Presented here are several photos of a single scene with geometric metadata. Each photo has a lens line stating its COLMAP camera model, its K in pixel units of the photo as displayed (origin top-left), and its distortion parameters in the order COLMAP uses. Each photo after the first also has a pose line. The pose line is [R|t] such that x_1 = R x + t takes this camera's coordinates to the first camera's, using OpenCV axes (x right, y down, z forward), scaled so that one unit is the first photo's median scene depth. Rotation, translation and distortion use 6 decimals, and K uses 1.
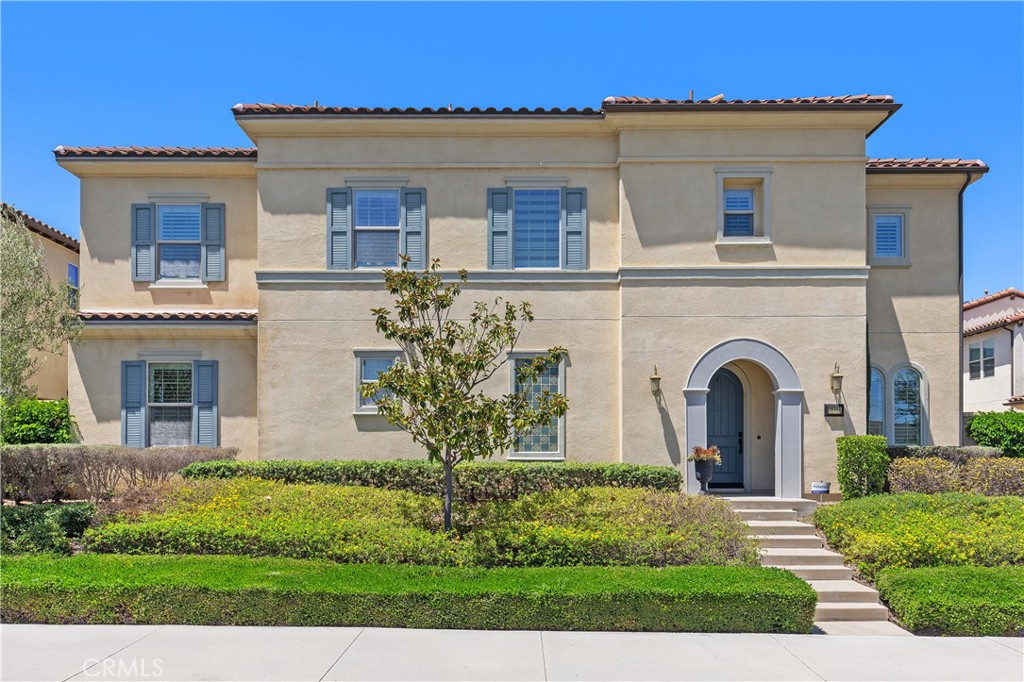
lens RADIAL K [[900.0, 0, 512.1], [0, 900.0, 446.0], [0, 0, 1]] dist [0.007260, 0.010907]
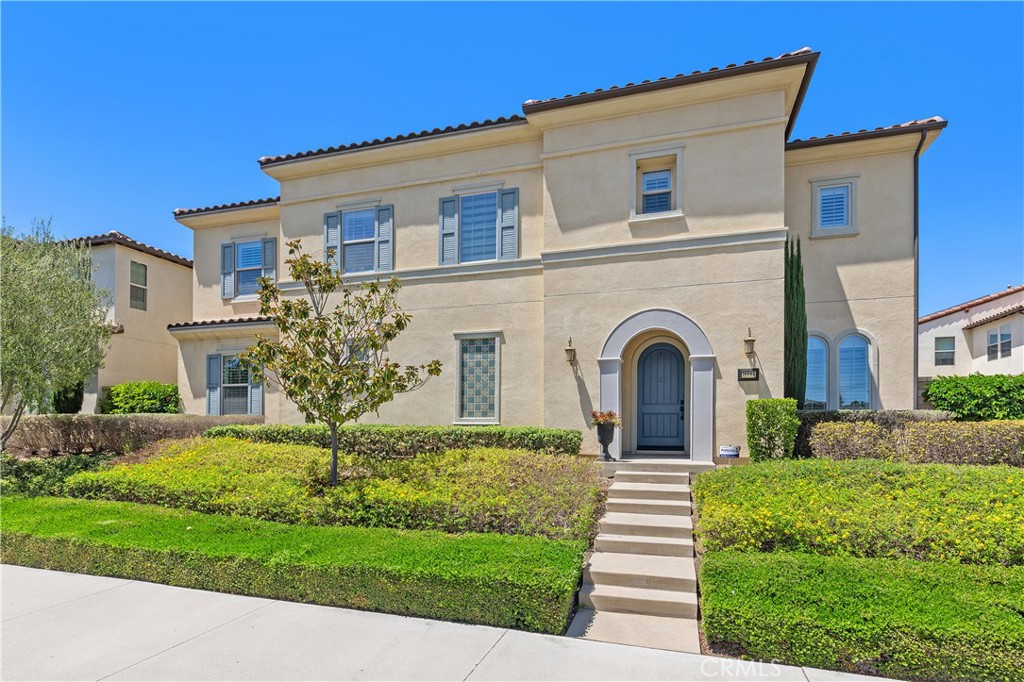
lens RADIAL K [[538.6, 0, 508.9], [0, 538.6, 425.4], [0, 0, 1]] dist [0.004050, 0.000138]
pose [[0.956304, -0.000739, -0.292372, 0.272294], [0.002224, 0.999986, 0.004745, 0.013254], [0.292364, -0.005188, 0.956293, 0.339804]]
